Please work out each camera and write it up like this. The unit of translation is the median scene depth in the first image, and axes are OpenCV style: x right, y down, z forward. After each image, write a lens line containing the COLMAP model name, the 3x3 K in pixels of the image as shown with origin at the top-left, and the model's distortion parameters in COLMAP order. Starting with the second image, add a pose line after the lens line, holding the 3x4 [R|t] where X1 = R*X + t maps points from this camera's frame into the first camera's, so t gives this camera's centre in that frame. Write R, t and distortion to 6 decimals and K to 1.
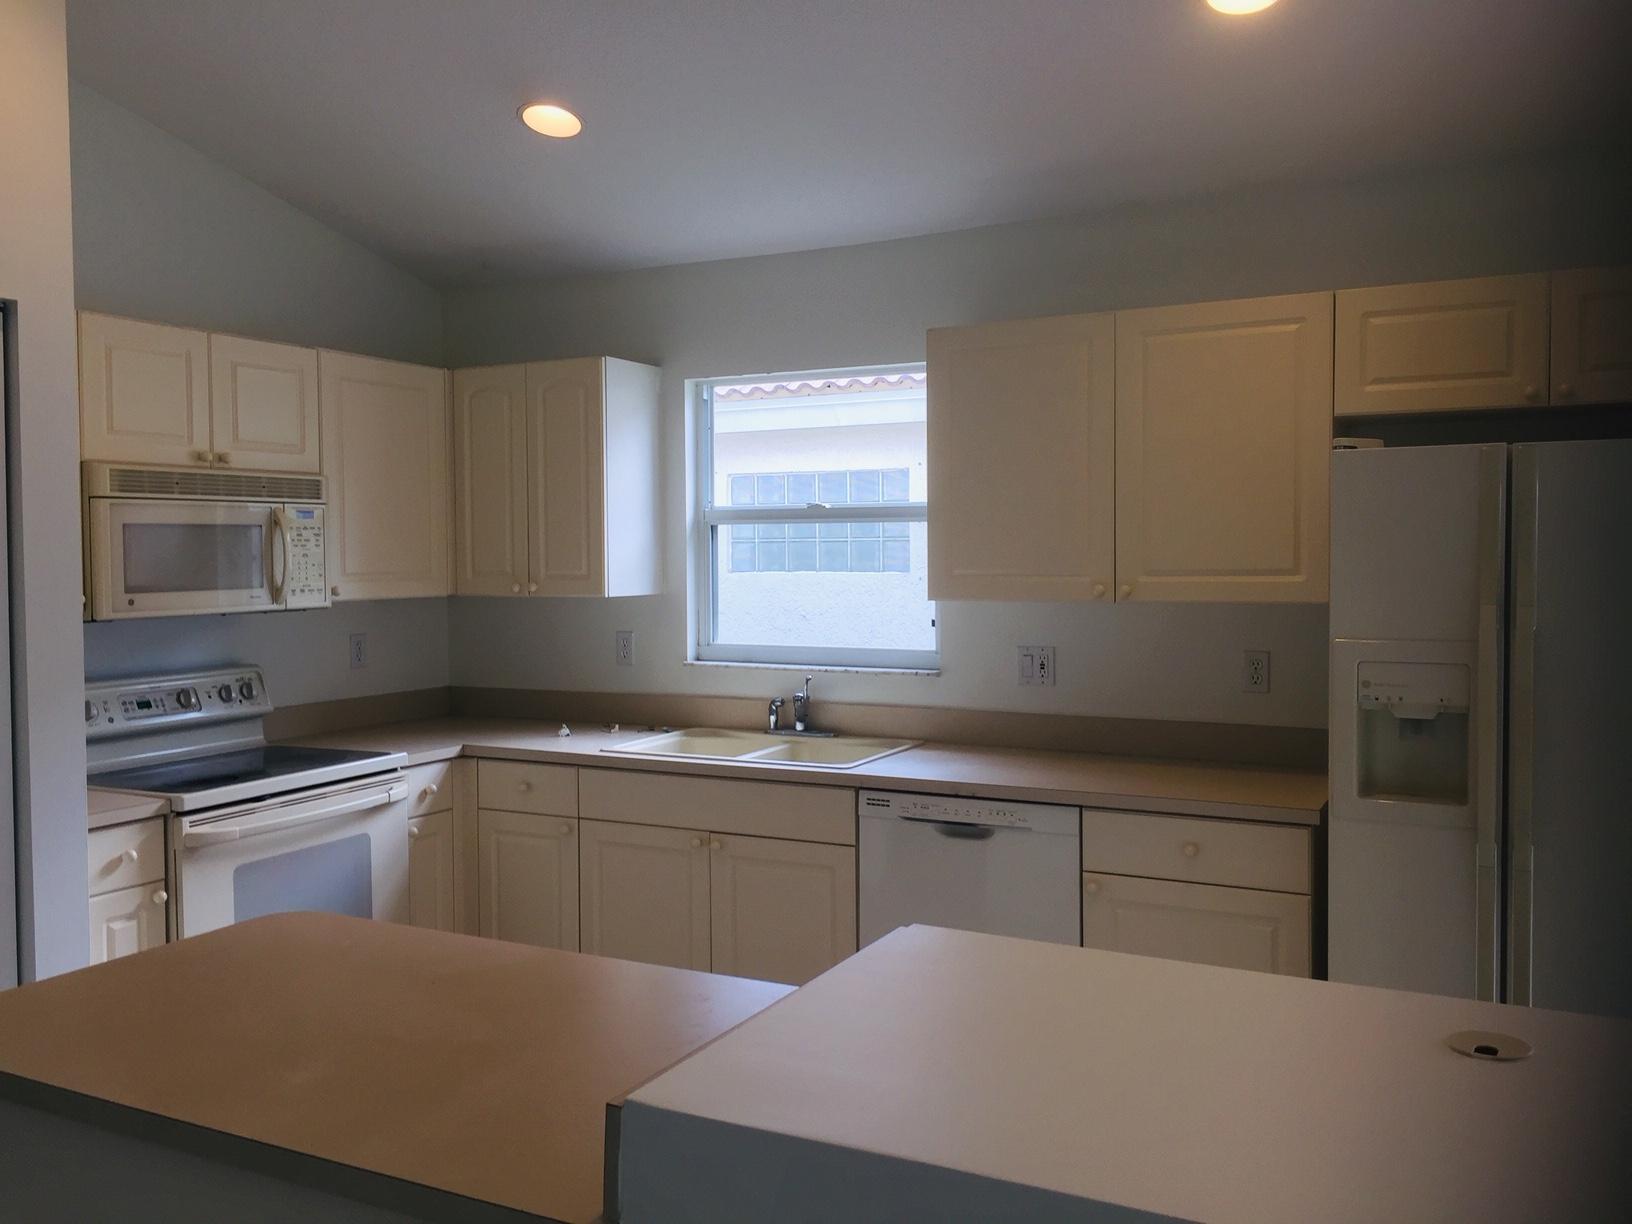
lens RADIAL K [[1386.5, 0, 811.9], [0, 1386.5, 602.6], [0, 0, 1]] dist [0.066130, -0.051780]
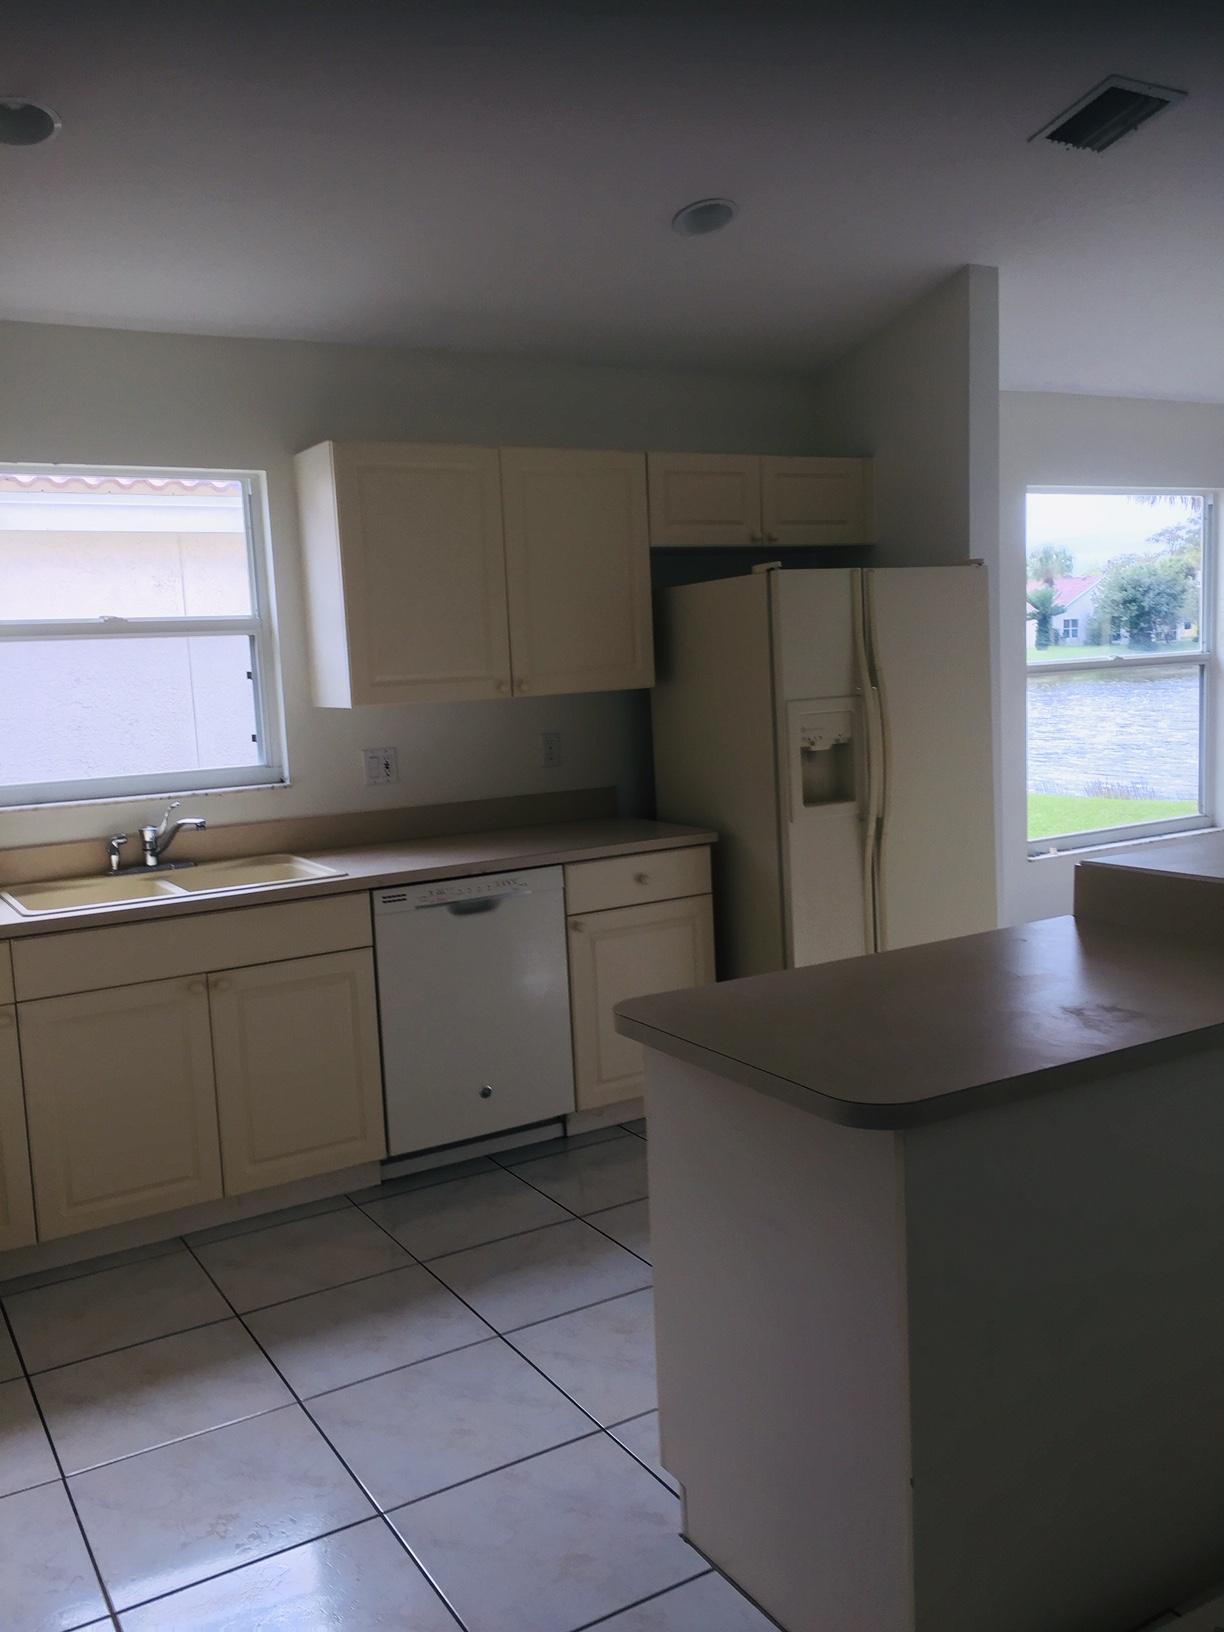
lens RADIAL K [[1386.5, 0, 598.9], [0, 1386.5, 807.1], [0, 0, 1]] dist [0.066130, -0.051780]
pose [[0.519724, -0.109411, 0.847299, -0.720648], [0.076708, 0.993736, 0.081268, 0.002125], [-0.850883, 0.022757, 0.524862, 0.304968]]
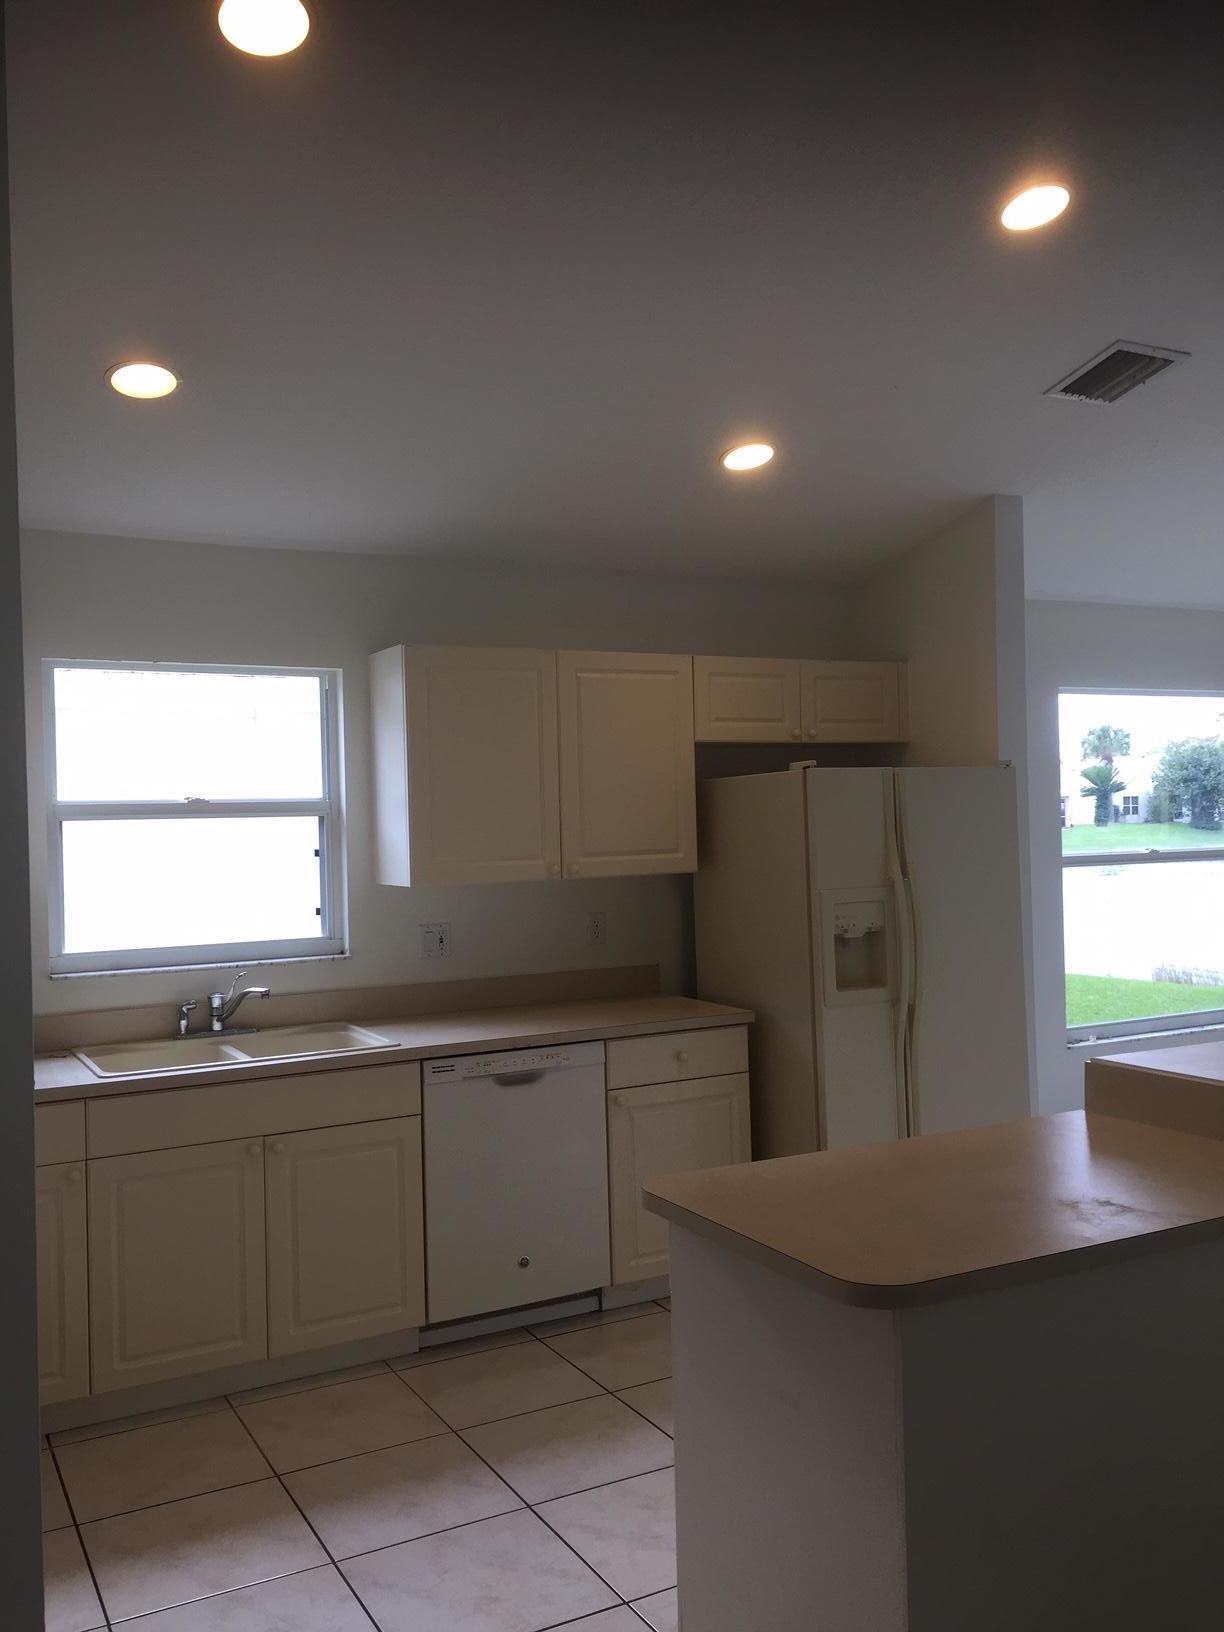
lens RADIAL K [[1386.5, 0, 599.6], [0, 1386.5, 828.8], [0, 0, 1]] dist [0.066130, -0.051780]
pose [[0.553298, -0.009429, 0.832930, -0.768259], [0.051800, 0.998390, -0.023107, -0.014126], [-0.831371, 0.055931, 0.552896, 0.264785]]
